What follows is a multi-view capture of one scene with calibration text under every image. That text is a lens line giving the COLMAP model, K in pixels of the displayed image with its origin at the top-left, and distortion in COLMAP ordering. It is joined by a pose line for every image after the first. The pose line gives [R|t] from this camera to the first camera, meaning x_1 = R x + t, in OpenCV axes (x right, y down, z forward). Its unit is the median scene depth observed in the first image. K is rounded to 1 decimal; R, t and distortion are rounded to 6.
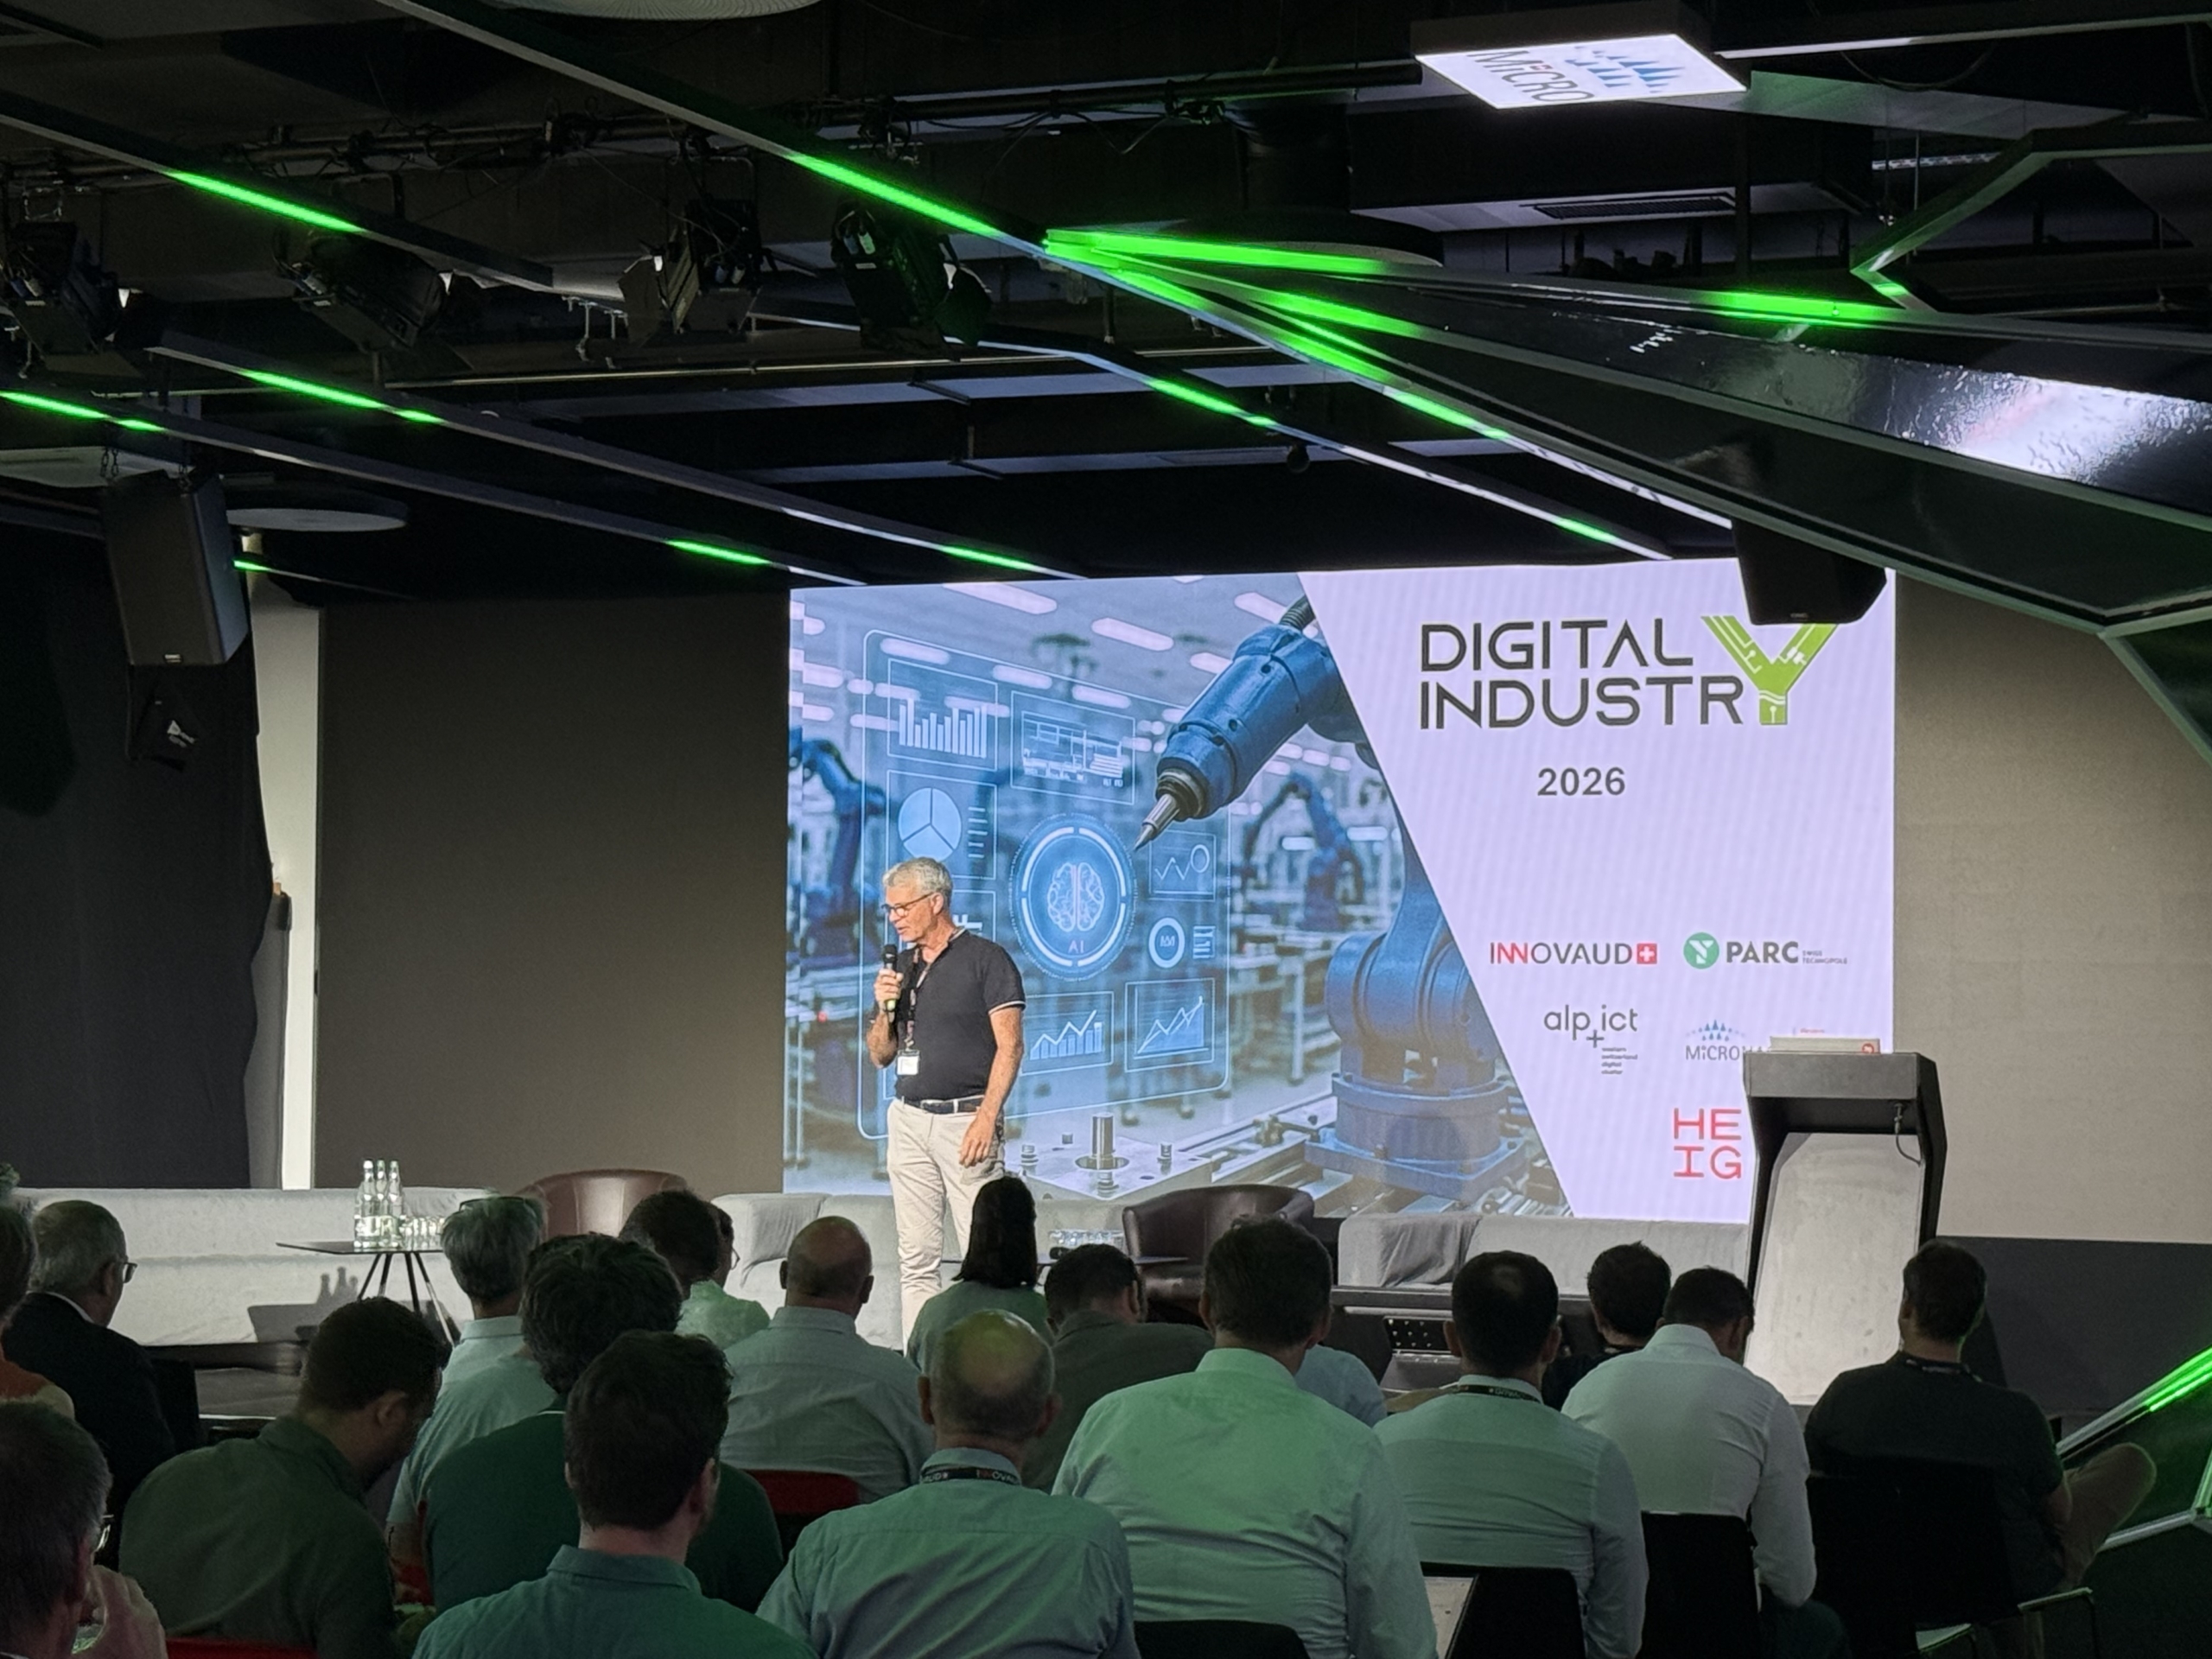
lens RADIAL K [[4732.0, 0, 1096.3], [0, 4732.0, 838.2], [0, 0, 1]] dist [0.141540, 0.000000]
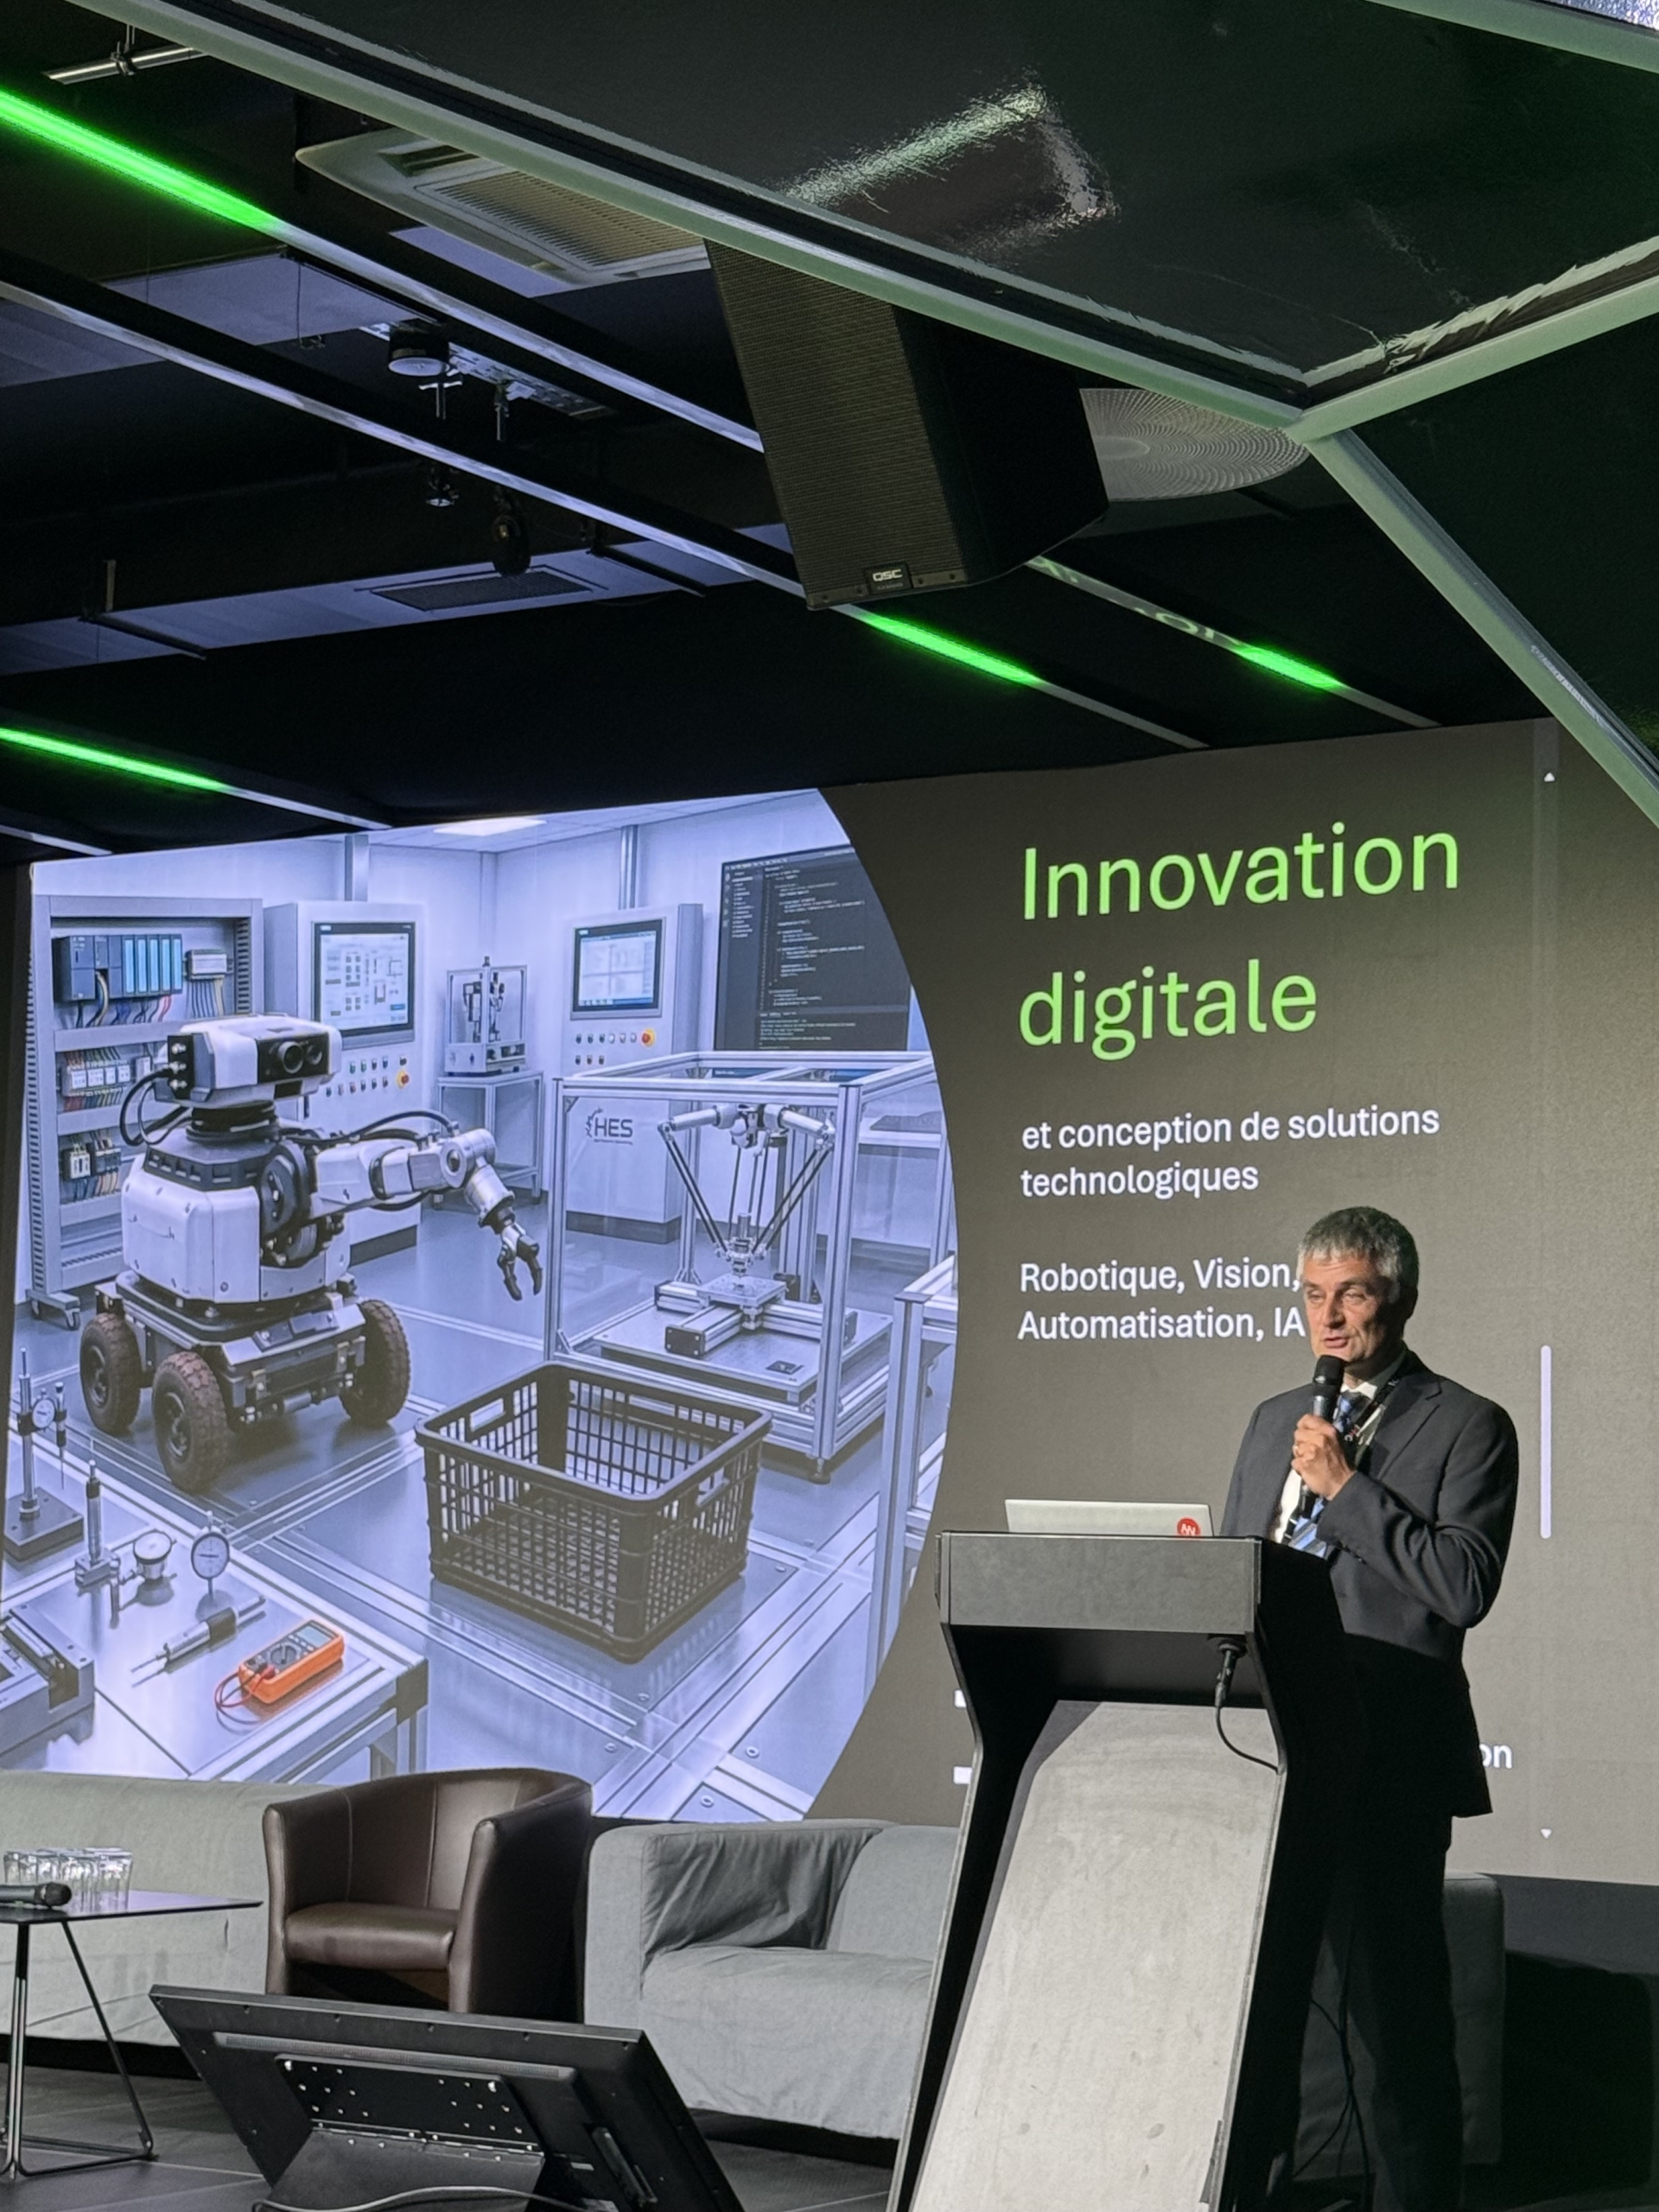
lens RADIAL K [[4224.6, 0, 815.6], [0, 4224.6, 1111.1], [0, 0, 1]] dist [0.141044, 0.000000]
pose [[0.986547, -0.005850, -0.163370, 0.193522], [-0.005419, 0.997640, -0.068450, 0.031012], [0.163385, 0.068414, 0.984187, 0.554514]]
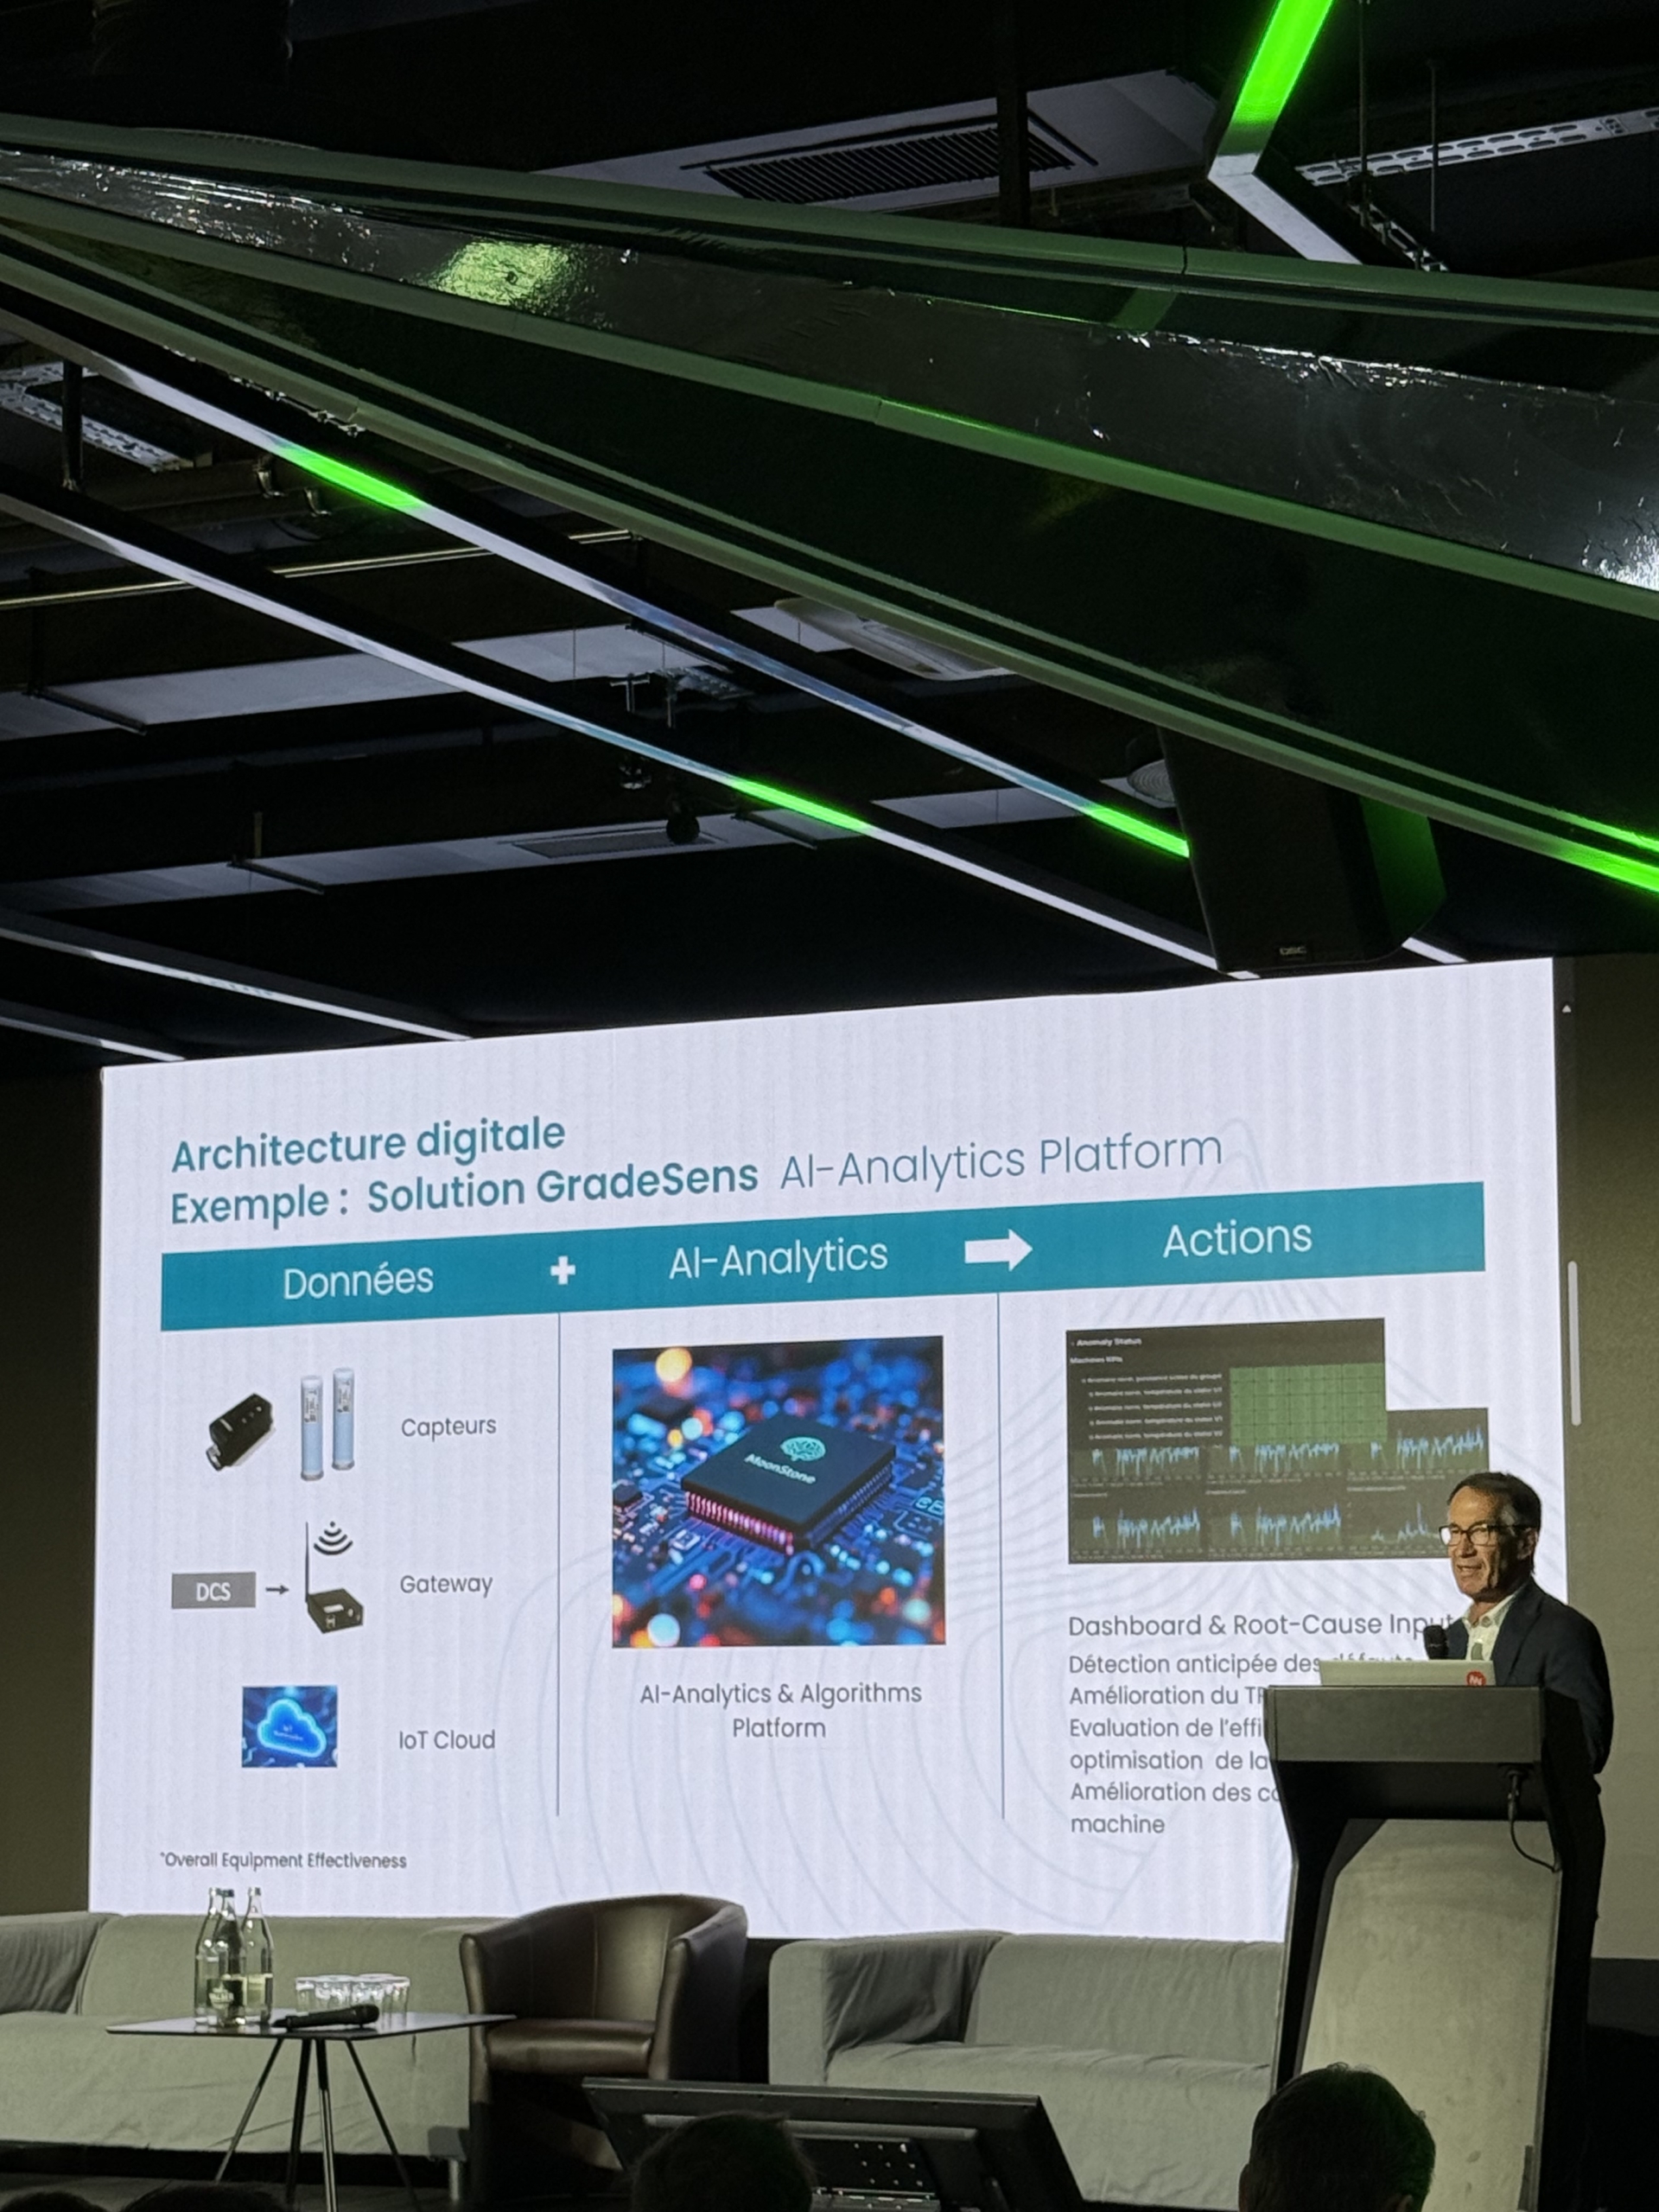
lens RADIAL K [[4612.7, 0, 847.0], [0, 4612.7, 1128.9], [0, 0, 1]] dist [0.133794, 0.000000]
pose [[0.998848, -0.021596, -0.042842, 0.108309], [0.018227, 0.996824, -0.077516, 0.018159], [0.044380, 0.076646, 0.996070, 0.390594]]
